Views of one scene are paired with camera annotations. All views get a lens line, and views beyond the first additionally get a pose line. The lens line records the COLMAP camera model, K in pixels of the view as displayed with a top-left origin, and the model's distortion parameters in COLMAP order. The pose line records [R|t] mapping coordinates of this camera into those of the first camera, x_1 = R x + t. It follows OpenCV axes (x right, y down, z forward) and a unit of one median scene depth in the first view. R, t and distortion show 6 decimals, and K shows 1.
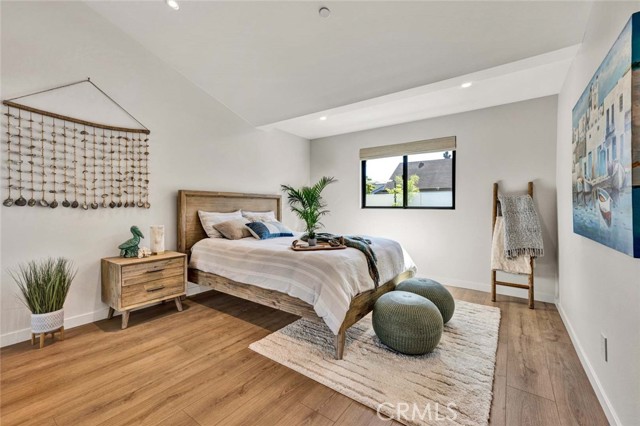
lens RADIAL K [[260.5, 0, 319.7], [0, 260.5, 209.9], [0, 0, 1]] dist [-0.002161, -0.000170]
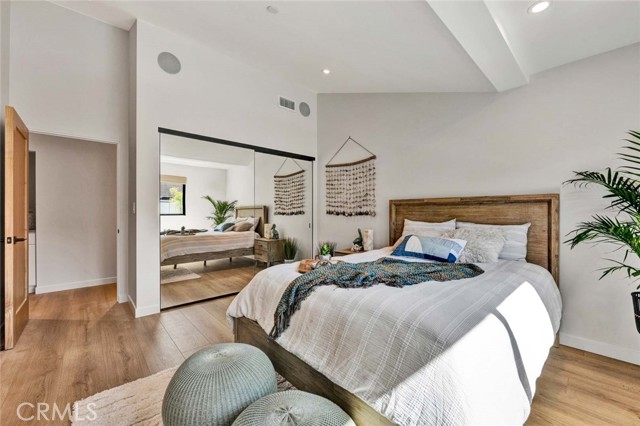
lens RADIAL K [[260.5, 0, 319.1], [0, 260.5, 212.5], [0, 0, 1]] dist [-0.002161, -0.000170]
pose [[-0.179931, 0.000236, -0.983679, 0.684361], [-0.008161, 0.999965, 0.001733, -0.025630], [0.983645, 0.008339, -0.179923, 0.996743]]
